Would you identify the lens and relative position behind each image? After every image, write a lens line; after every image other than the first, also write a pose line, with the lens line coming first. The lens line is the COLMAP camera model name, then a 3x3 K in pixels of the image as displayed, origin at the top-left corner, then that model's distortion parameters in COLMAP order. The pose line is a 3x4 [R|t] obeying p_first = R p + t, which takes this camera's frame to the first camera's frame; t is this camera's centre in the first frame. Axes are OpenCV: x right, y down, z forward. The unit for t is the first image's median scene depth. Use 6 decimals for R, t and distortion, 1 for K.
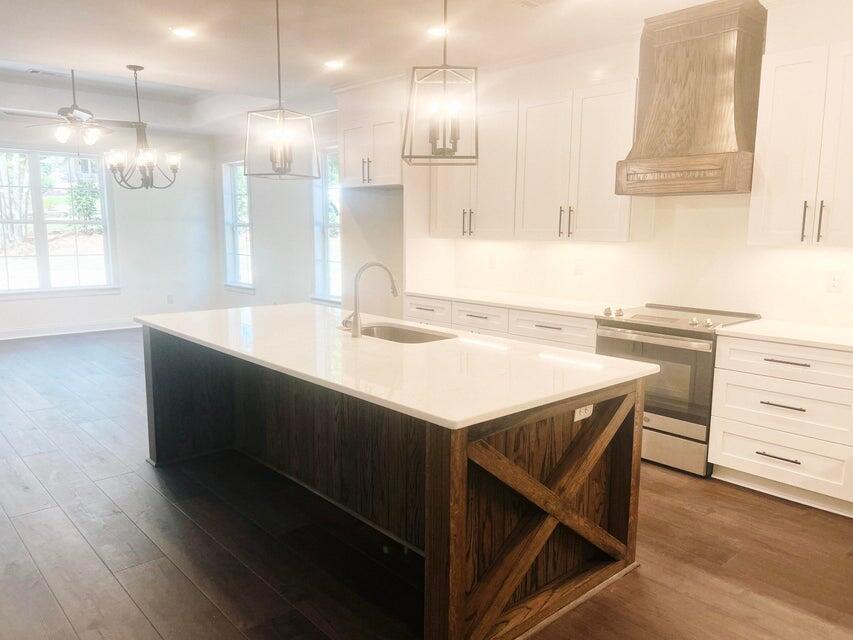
lens RADIAL K [[641.4, 0, 422.8], [0, 641.4, 323.8], [0, 0, 1]] dist [0.051711, -0.057546]
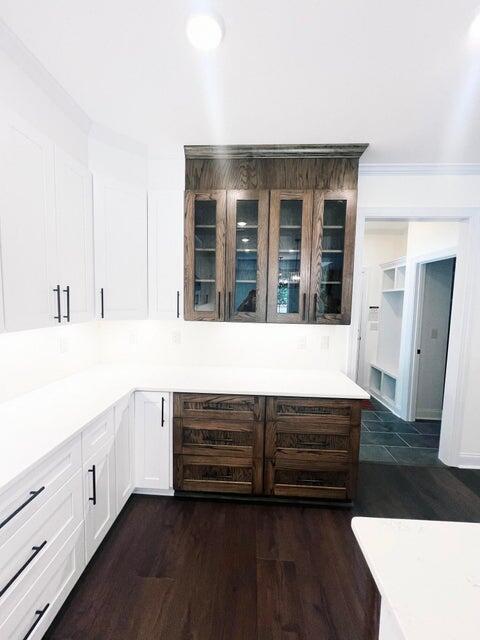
lens RADIAL K [[256.3, 0, 240.0], [0, 256.3, 320.0], [0, 0, 1]] dist [-0.005934, 0.001581]
pose [[-0.710561, -0.074797, 0.699649, 0.184730], [0.083409, 0.978369, 0.189305, -0.151562], [-0.698674, 0.192870, -0.688952, 0.863516]]
